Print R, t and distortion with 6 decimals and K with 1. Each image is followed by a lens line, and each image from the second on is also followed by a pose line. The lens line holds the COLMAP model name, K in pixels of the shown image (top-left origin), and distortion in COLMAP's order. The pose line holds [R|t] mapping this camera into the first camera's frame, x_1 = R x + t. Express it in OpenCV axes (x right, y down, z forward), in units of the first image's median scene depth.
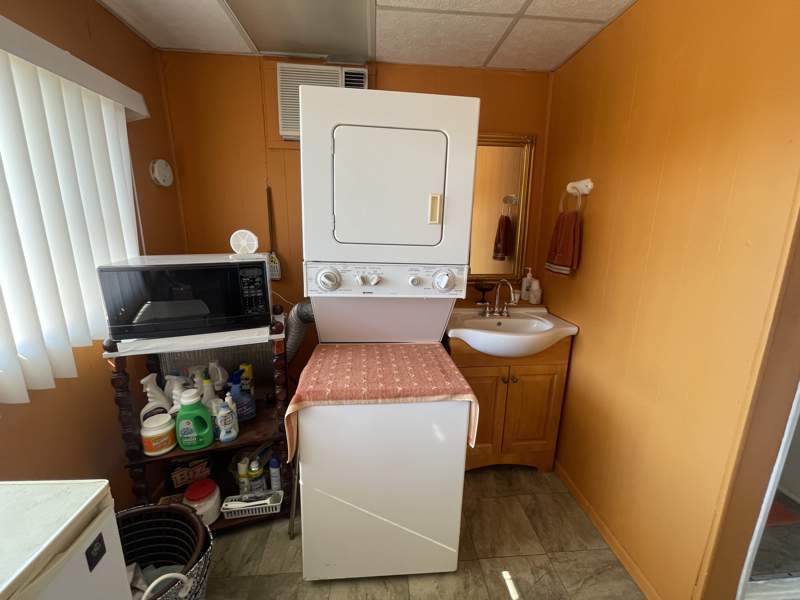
lens RADIAL K [[324.3, 0, 398.7], [0, 324.3, 296.9], [0, 0, 1]] dist [-0.004226, 0.000059]
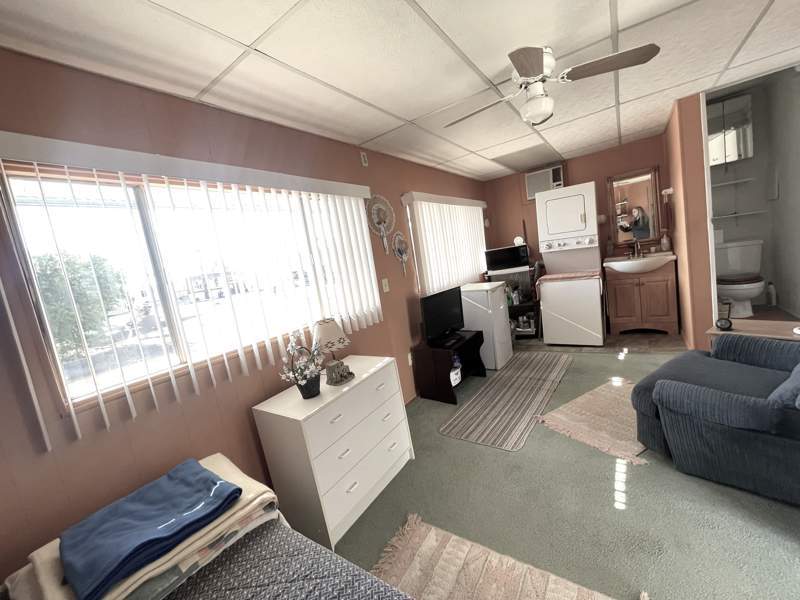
lens RADIAL K [[324.3, 0, 399.3], [0, 324.3, 296.2], [0, 0, 1]] dist [-0.004226, 0.000059]
pose [[0.766666, -0.053695, -0.639797, 0.594306], [0.029026, 0.998377, -0.049007, 0.478458], [0.641390, 0.019002, 0.766979, -2.073581]]
